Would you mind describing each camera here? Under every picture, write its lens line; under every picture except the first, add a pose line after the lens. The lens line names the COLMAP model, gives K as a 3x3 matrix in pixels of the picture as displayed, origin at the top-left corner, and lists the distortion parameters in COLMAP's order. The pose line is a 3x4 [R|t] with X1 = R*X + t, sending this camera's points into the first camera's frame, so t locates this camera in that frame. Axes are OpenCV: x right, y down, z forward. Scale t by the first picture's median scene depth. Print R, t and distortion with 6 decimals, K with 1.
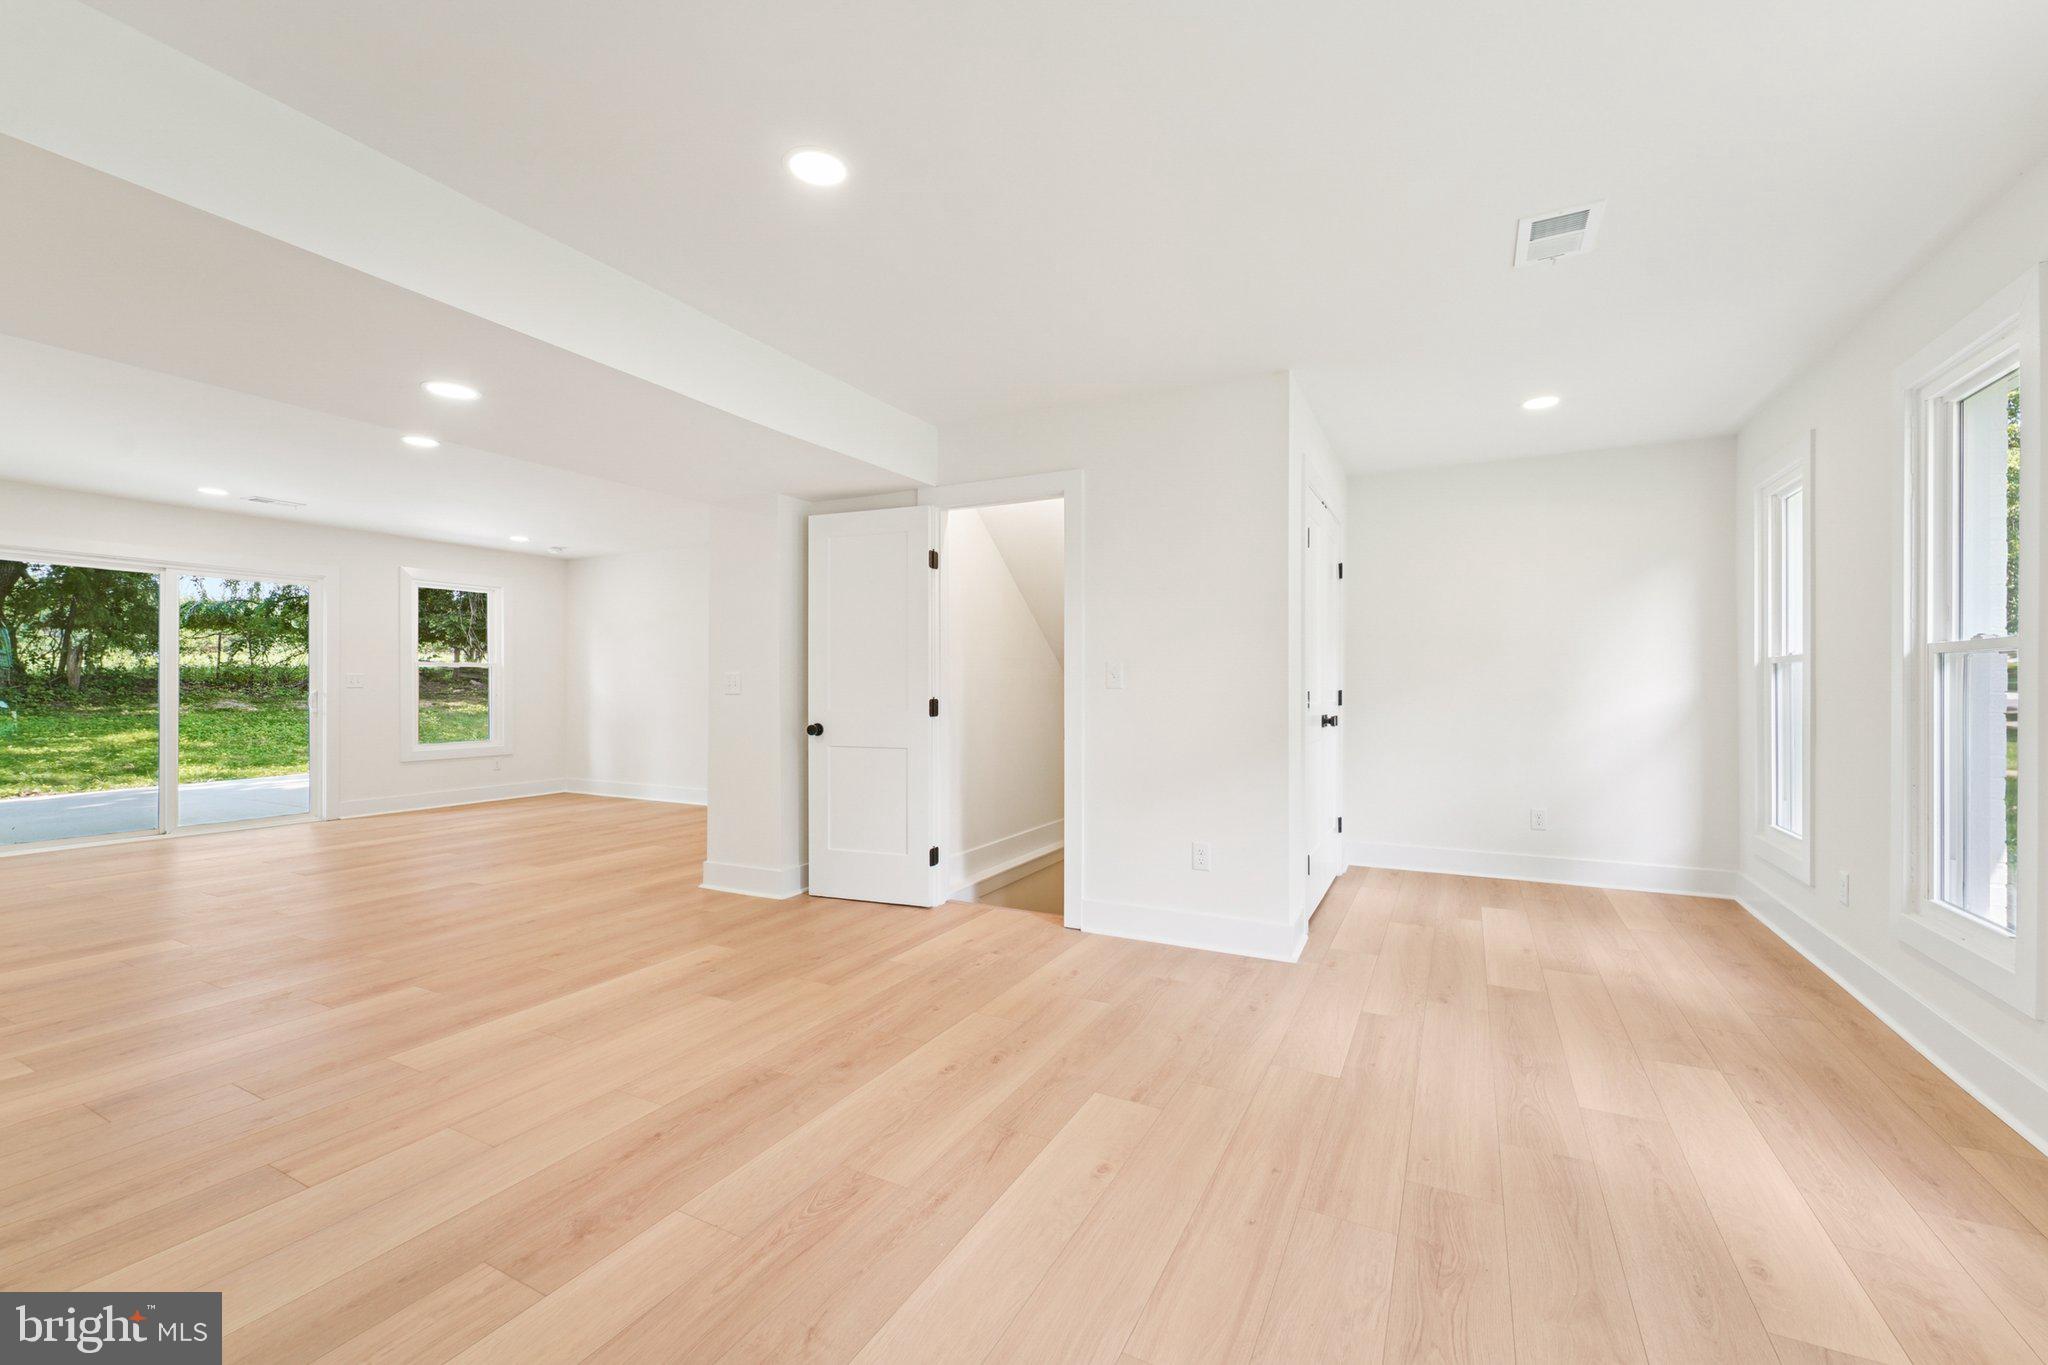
lens RADIAL K [[833.5, 0, 1033.6], [0, 833.5, 687.4], [0, 0, 1]] dist [0.001536, -0.001540]
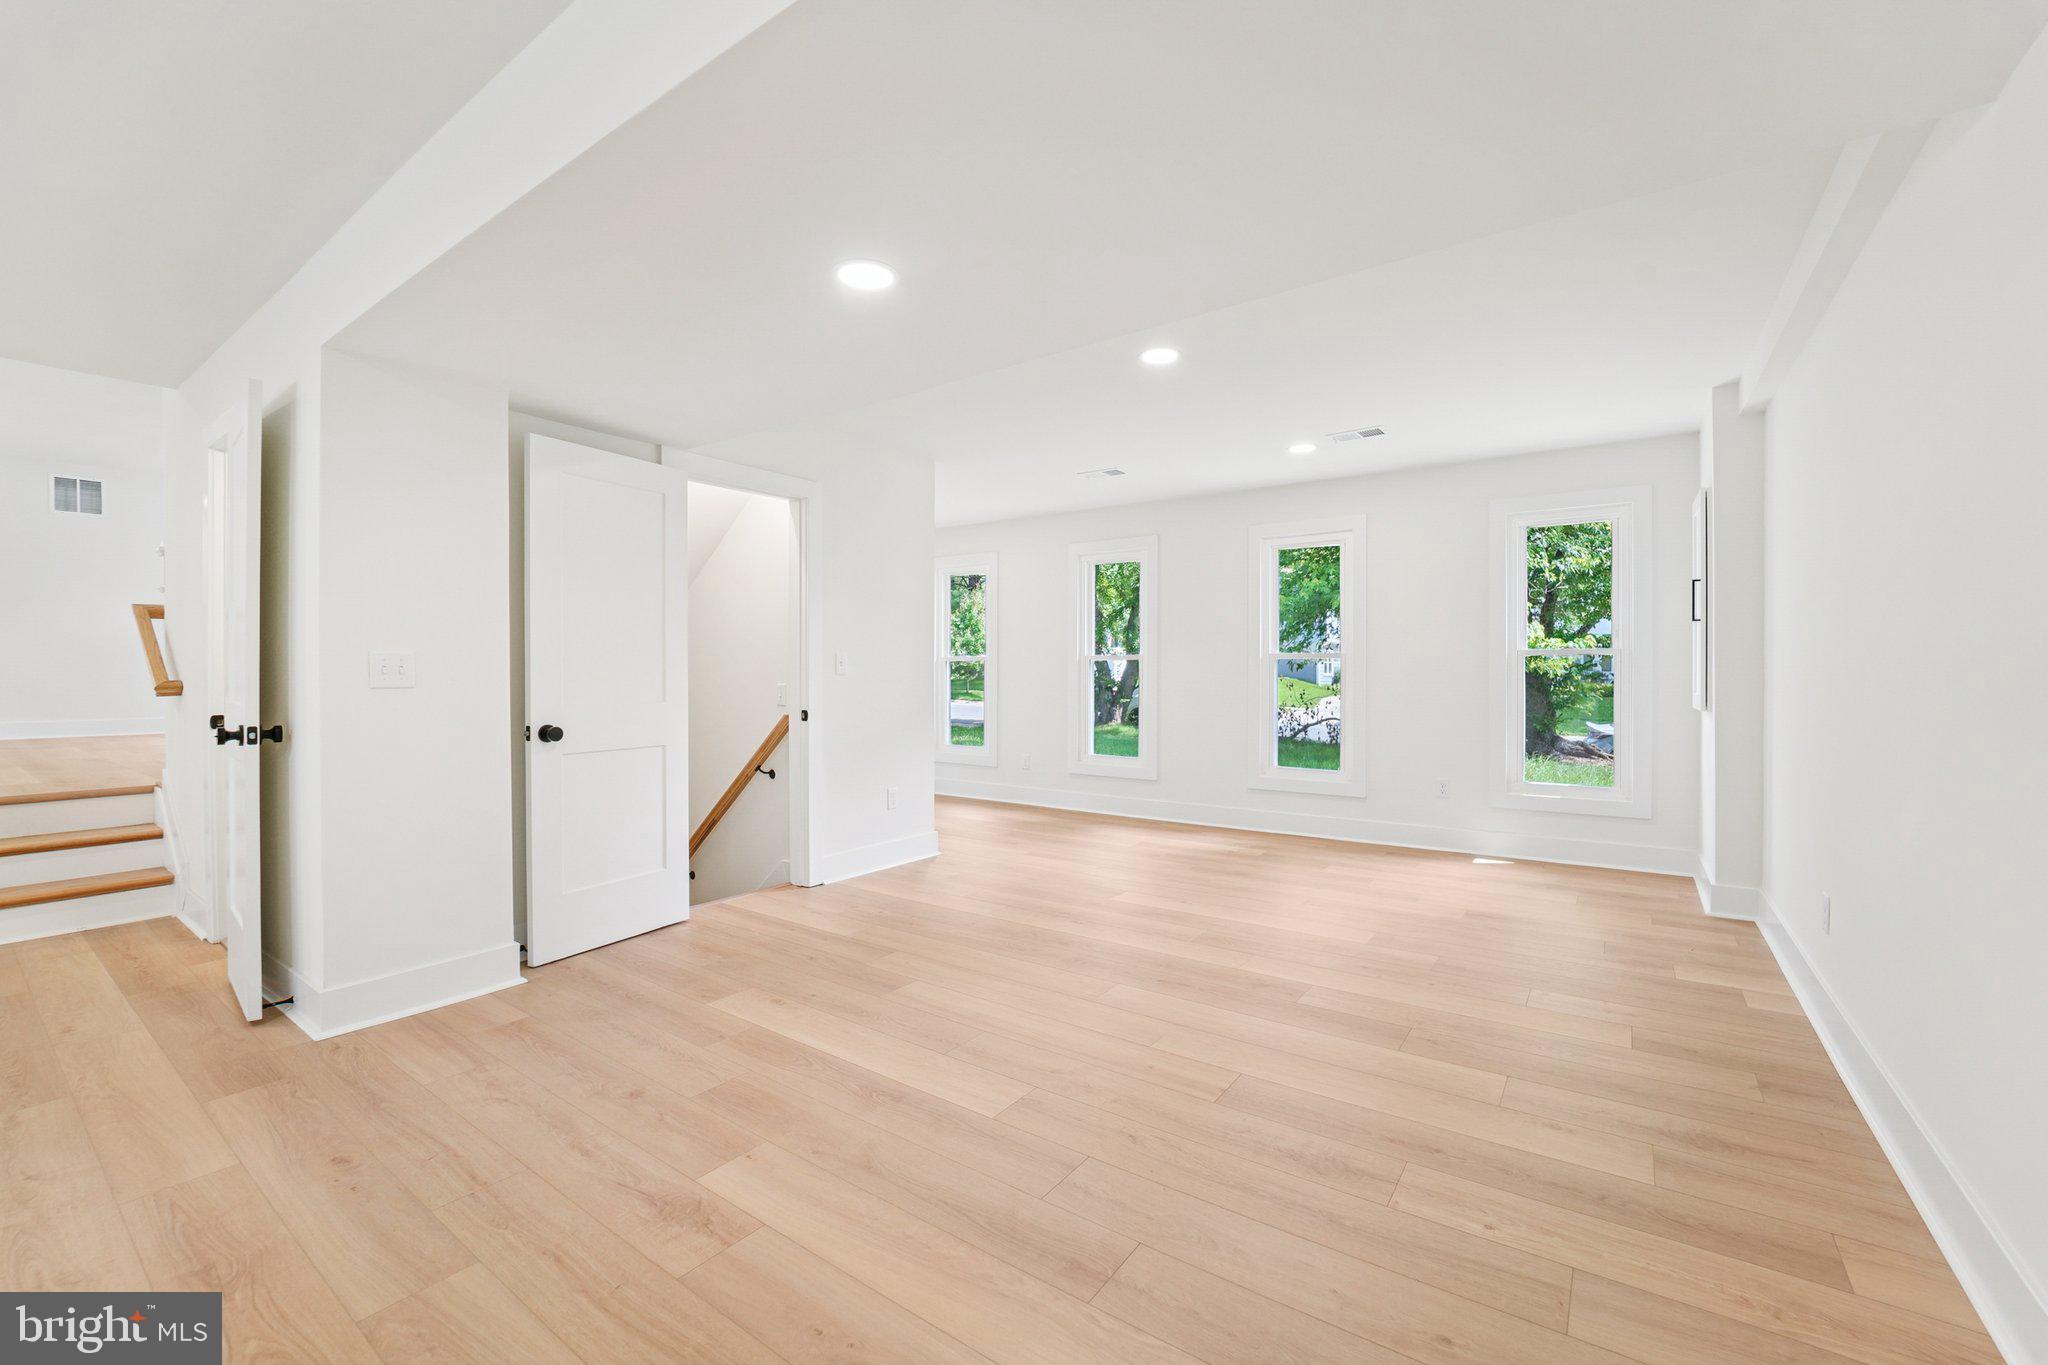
lens RADIAL K [[833.5, 0, 1032.3], [0, 833.5, 680.7], [0, 0, 1]] dist [0.001536, -0.001540]
pose [[0.143010, -0.010182, 0.989669, -1.183765], [-0.000960, 0.999945, 0.010427, -0.003459], [-0.989721, -0.002442, 0.142993, 0.622965]]
